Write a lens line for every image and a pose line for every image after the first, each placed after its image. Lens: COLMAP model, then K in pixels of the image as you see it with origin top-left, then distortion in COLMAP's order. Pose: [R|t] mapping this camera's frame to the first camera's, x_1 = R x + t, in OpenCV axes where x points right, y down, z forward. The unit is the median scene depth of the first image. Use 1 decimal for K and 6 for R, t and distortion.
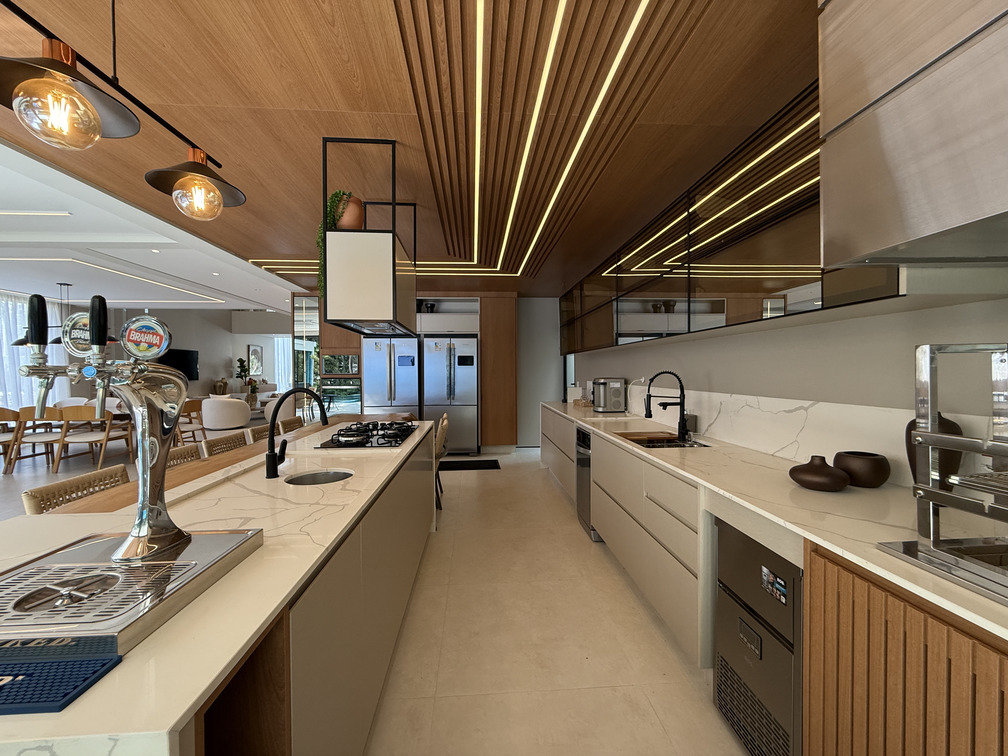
lens RADIAL K [[406.7, 0, 500.2], [0, 406.7, 379.6], [0, 0, 1]] dist [0.001289, 0.000069]
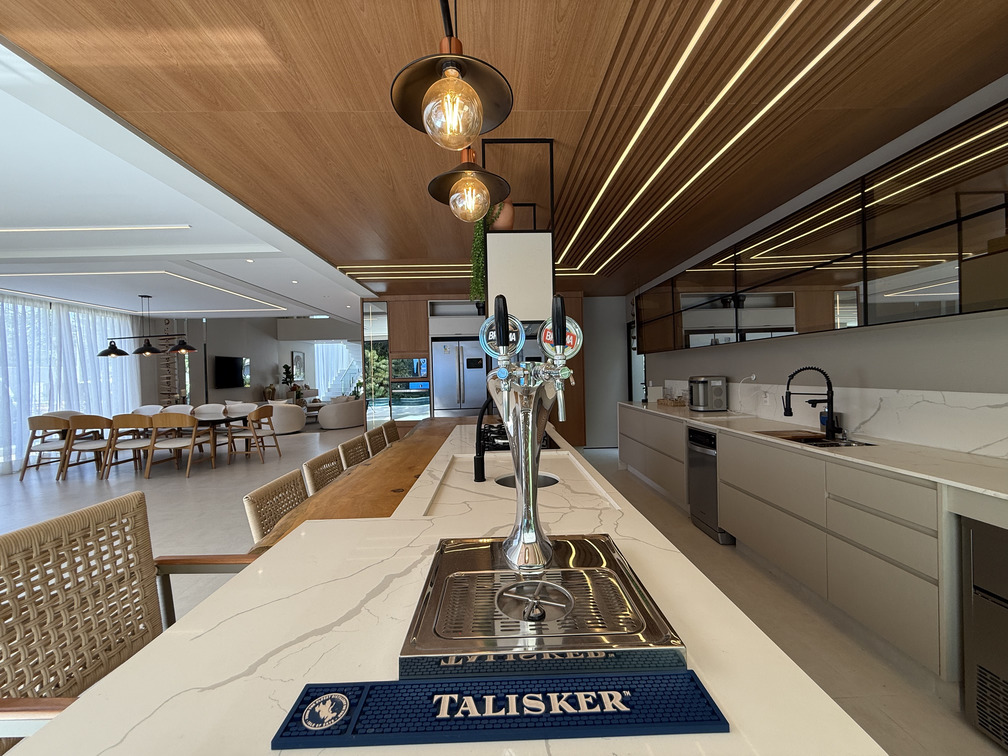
lens RADIAL K [[406.7, 0, 499.3], [0, 406.7, 379.7], [0, 0, 1]] dist [0.001289, 0.000069]
pose [[0.998907, -0.018745, -0.042807, -0.276672], [0.018568, 0.999817, -0.004529, -0.000501], [0.042884, 0.003729, 0.999073, 0.006589]]
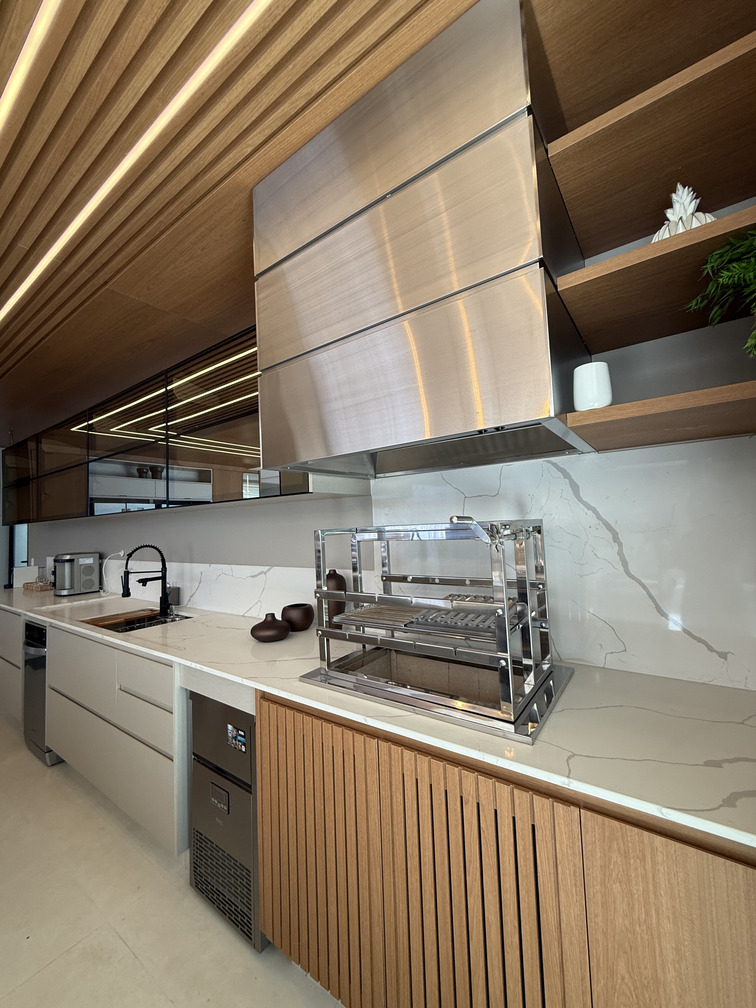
lens RADIAL K [[406.7, 0, 379.6], [0, 406.7, 501.9], [0, 0, 1]] dist [0.001289, 0.000069]
pose [[0.632373, 0.028253, 0.774149, 0.010589], [0.050635, 0.995690, -0.077700, -0.018552], [-0.773007, 0.088335, 0.628217, -0.033977]]
